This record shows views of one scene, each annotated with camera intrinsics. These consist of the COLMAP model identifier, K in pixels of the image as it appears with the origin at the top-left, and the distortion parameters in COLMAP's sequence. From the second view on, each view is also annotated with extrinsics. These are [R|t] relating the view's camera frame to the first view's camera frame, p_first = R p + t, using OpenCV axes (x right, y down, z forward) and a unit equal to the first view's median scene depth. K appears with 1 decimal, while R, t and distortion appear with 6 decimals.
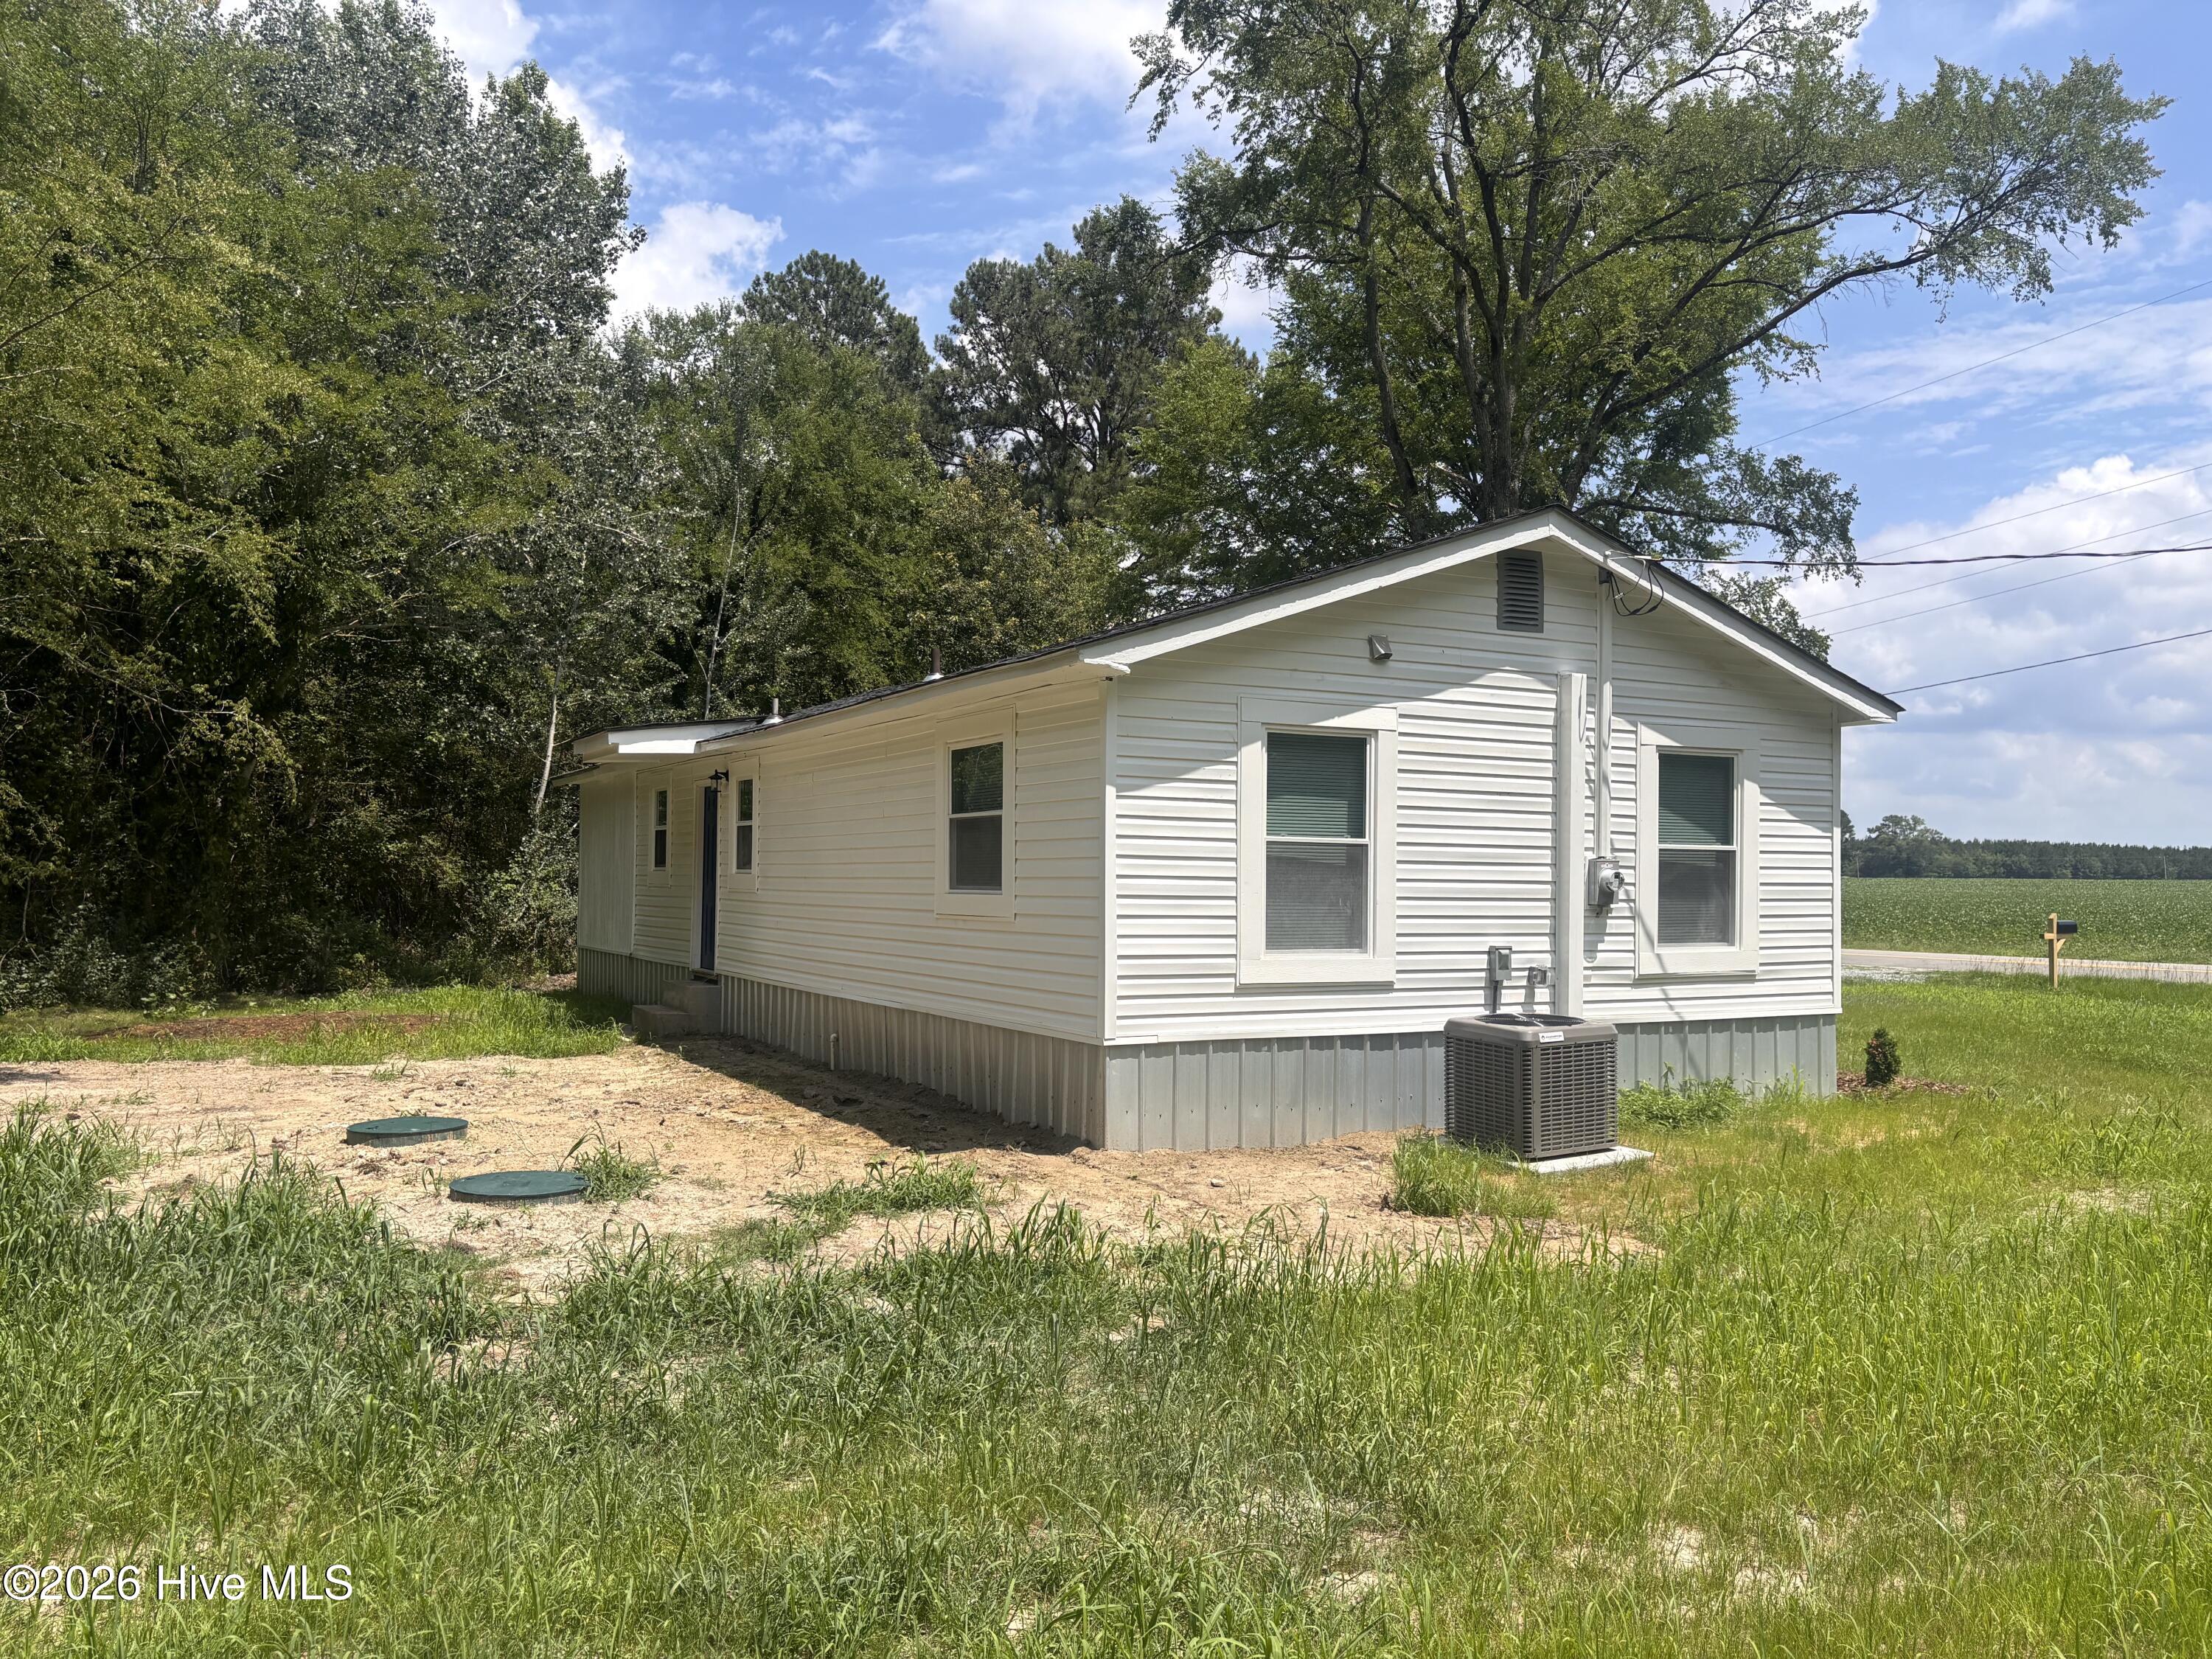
lens RADIAL K [[1666.5, 0, 1110.4], [0, 1666.5, 826.2], [0, 0, 1]] dist [0.046610, -0.051783]
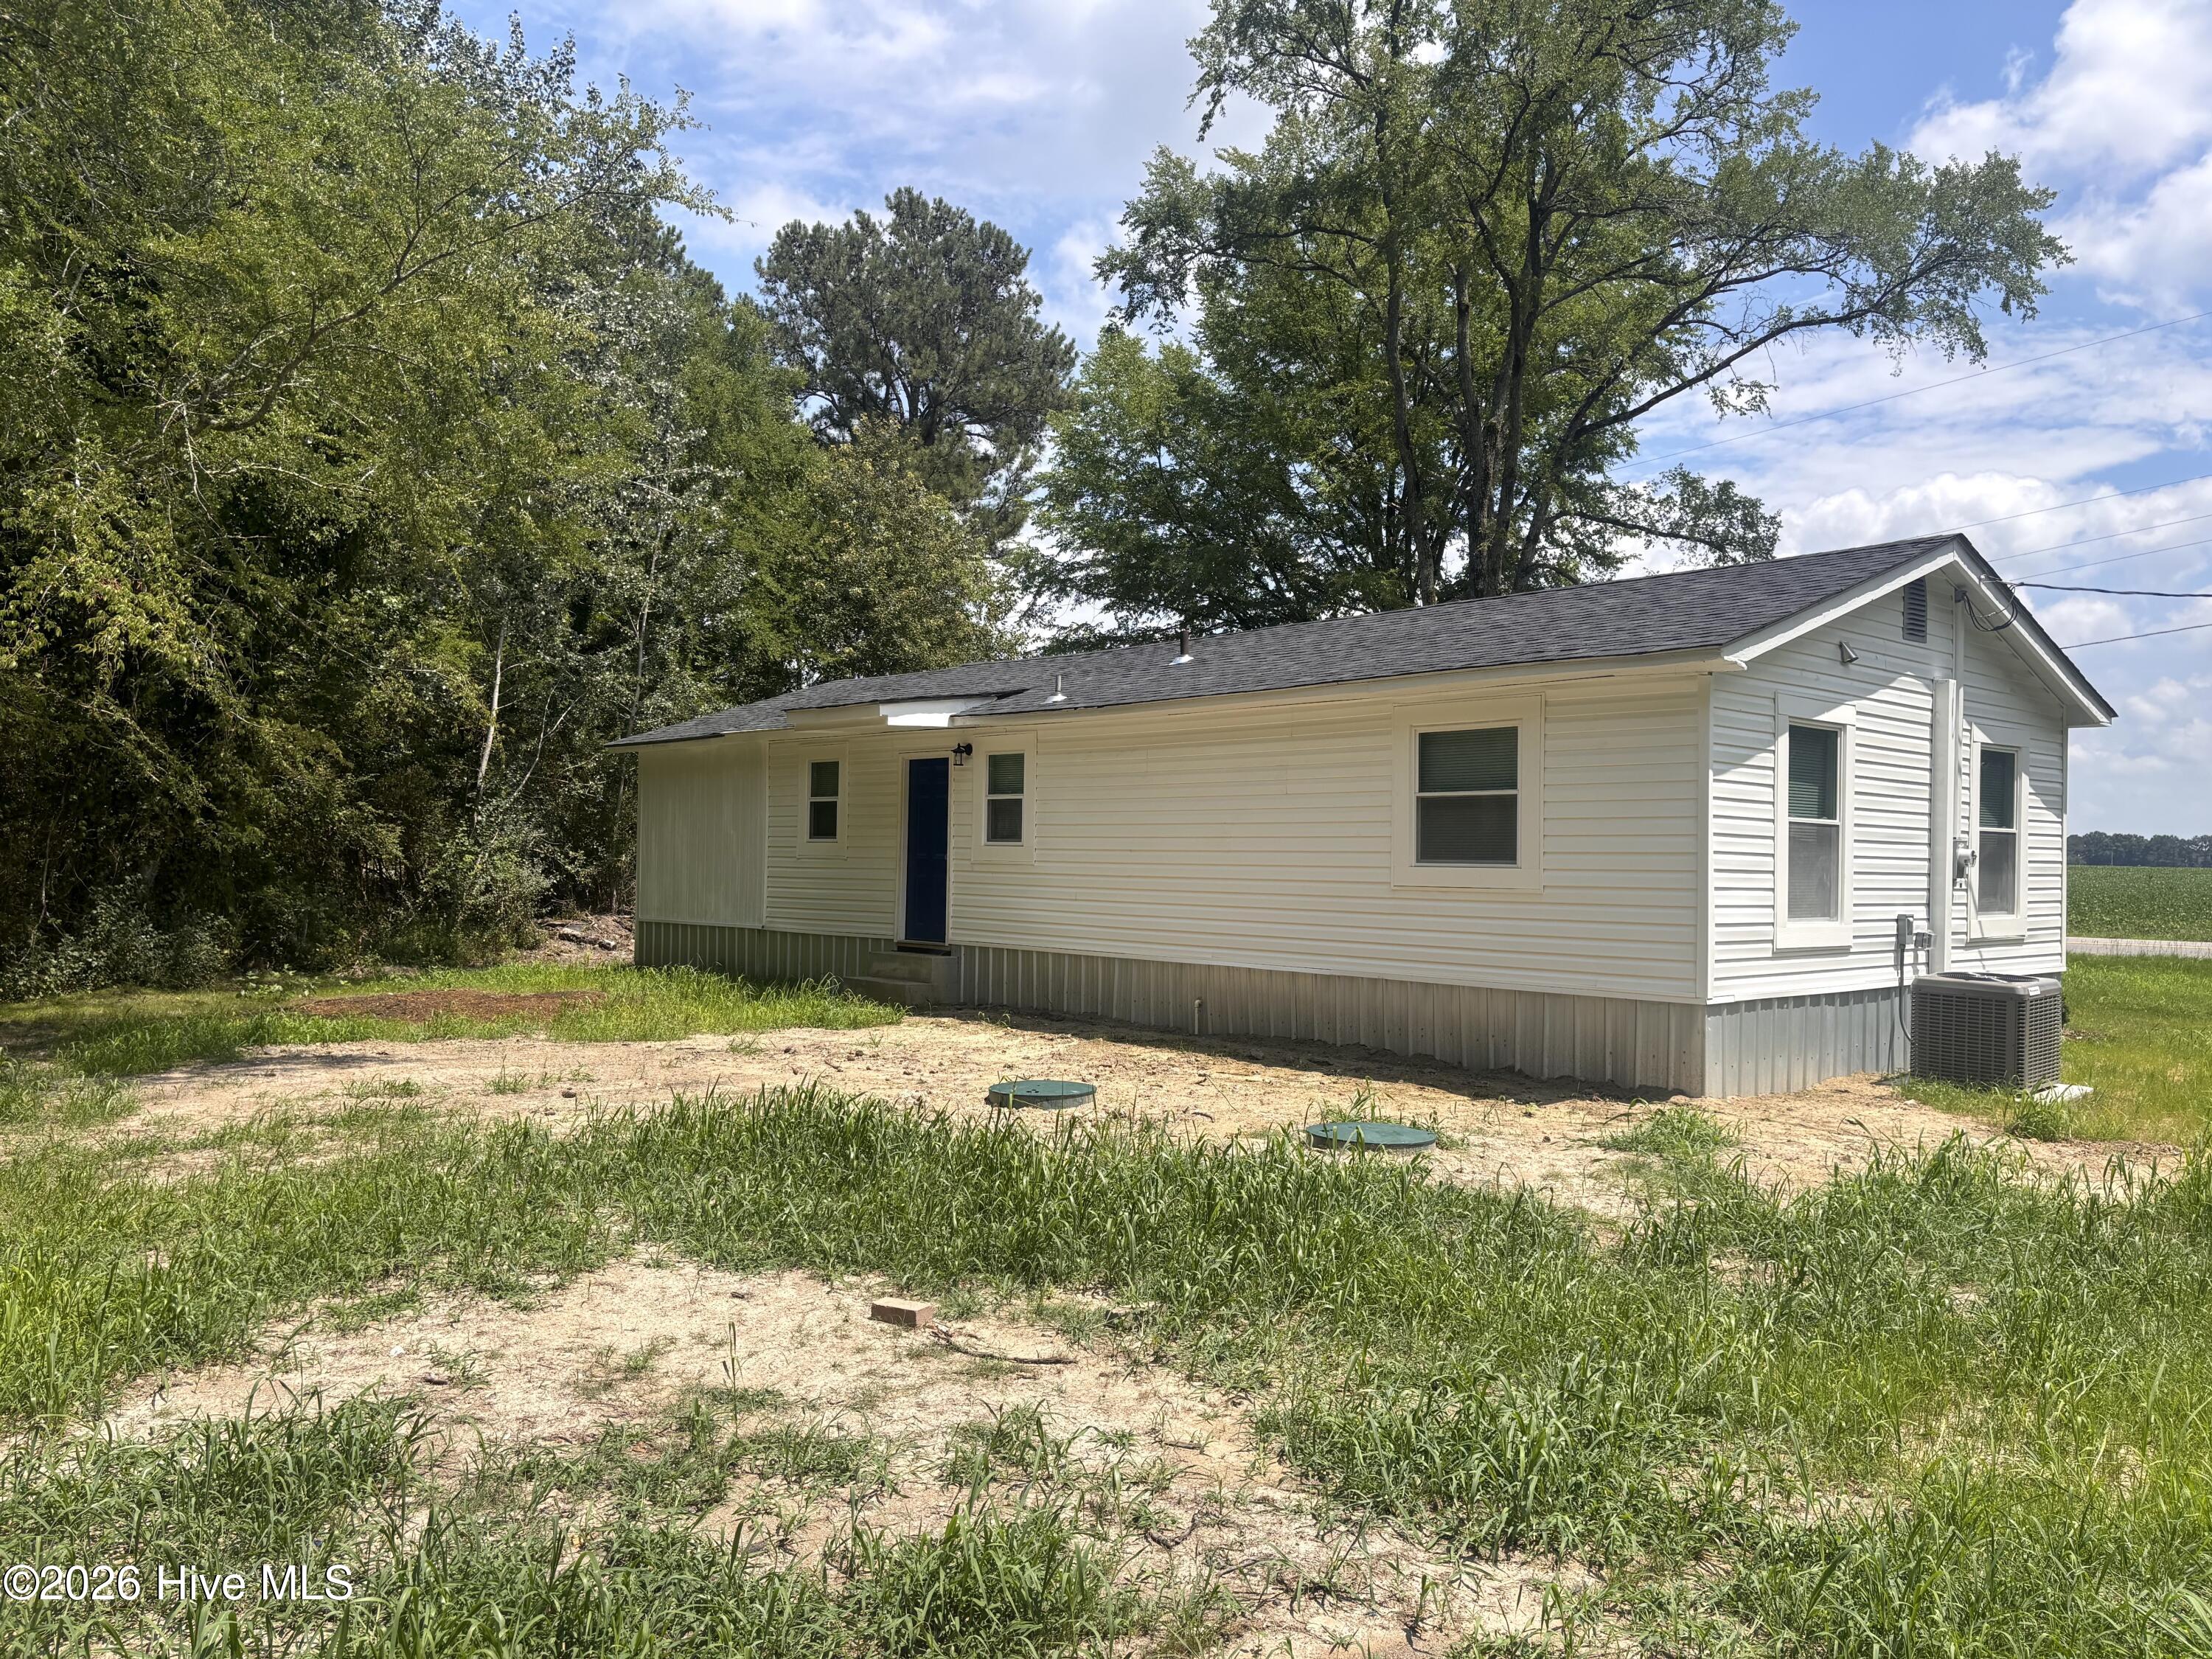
lens RADIAL K [[1666.5, 0, 1087.9], [0, 1666.5, 821.0], [0, 0, 1]] dist [0.046610, -0.051783]
pose [[0.971961, 0.009769, 0.234941, -0.549247], [-0.012556, 0.999867, 0.010370, 0.002263], [-0.234808, -0.013029, 0.971954, 0.008723]]
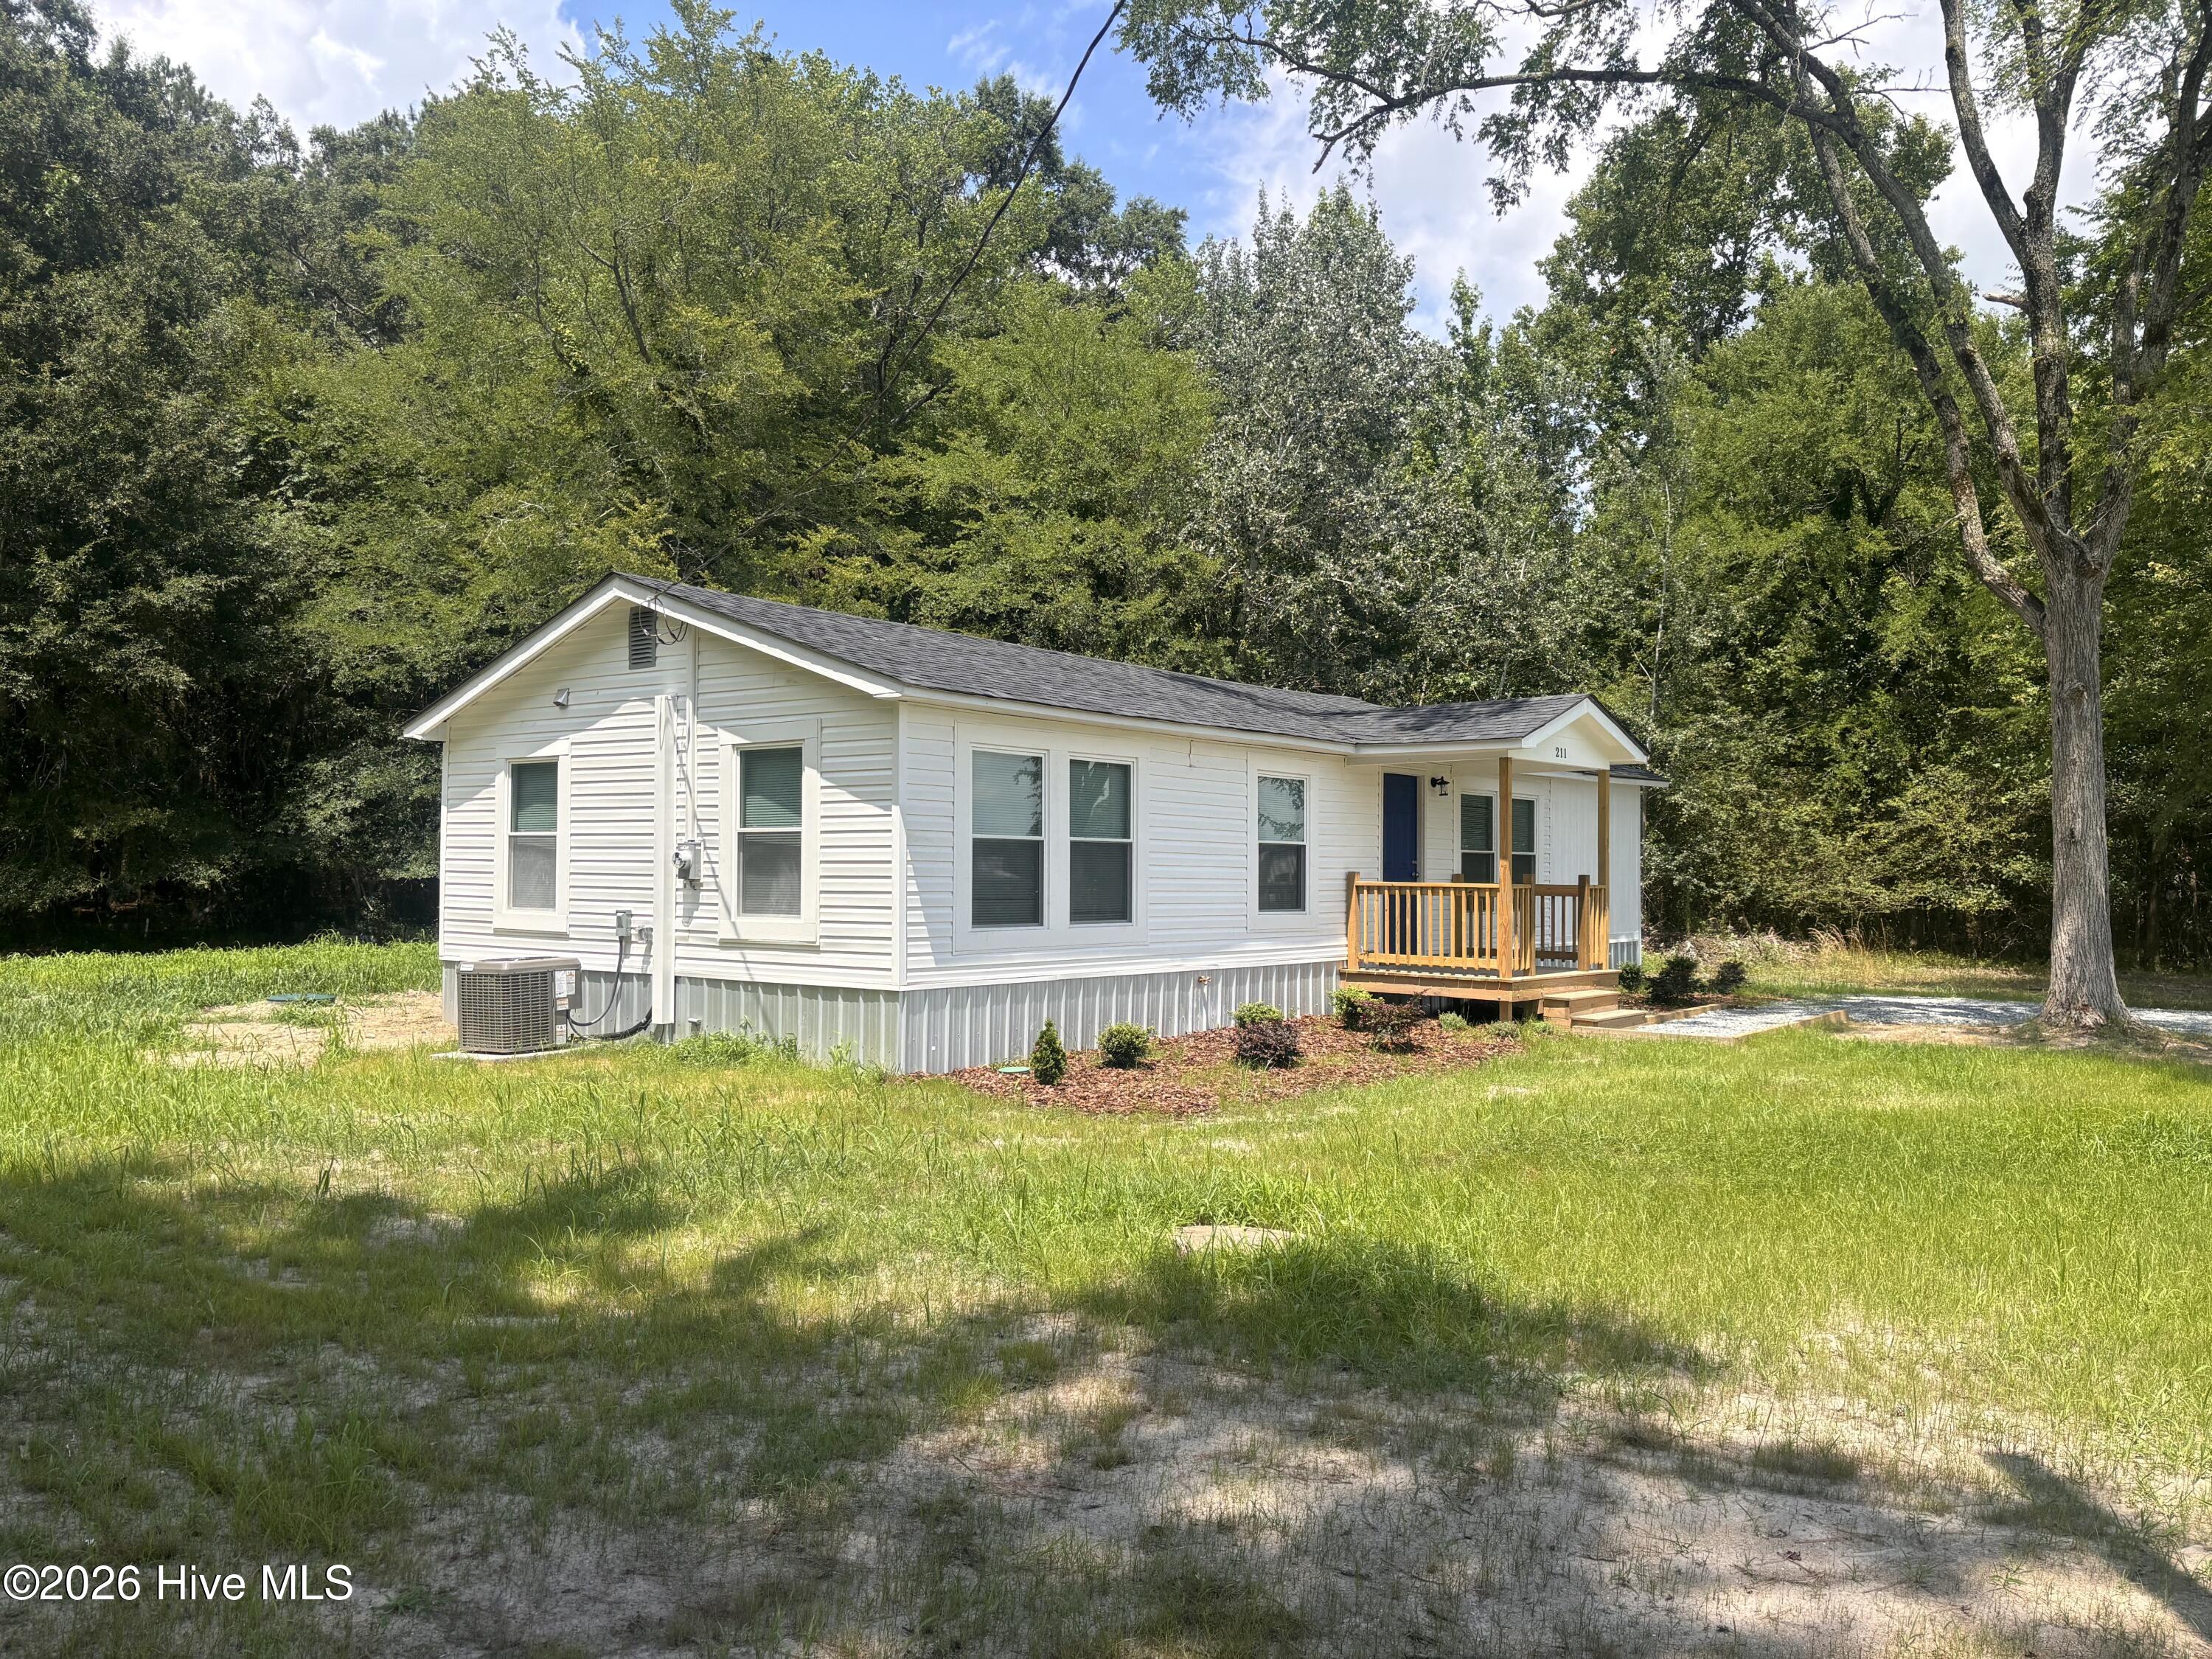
lens RADIAL K [[1666.5, 0, 1100.5], [0, 1666.5, 826.2], [0, 0, 1]] dist [0.046610, -0.051783]
pose [[0.401326, -0.027825, -0.915513, 1.492563], [0.028441, 0.999435, -0.017908, 0.037543], [0.915494, -0.018852, 0.401890, 0.762618]]
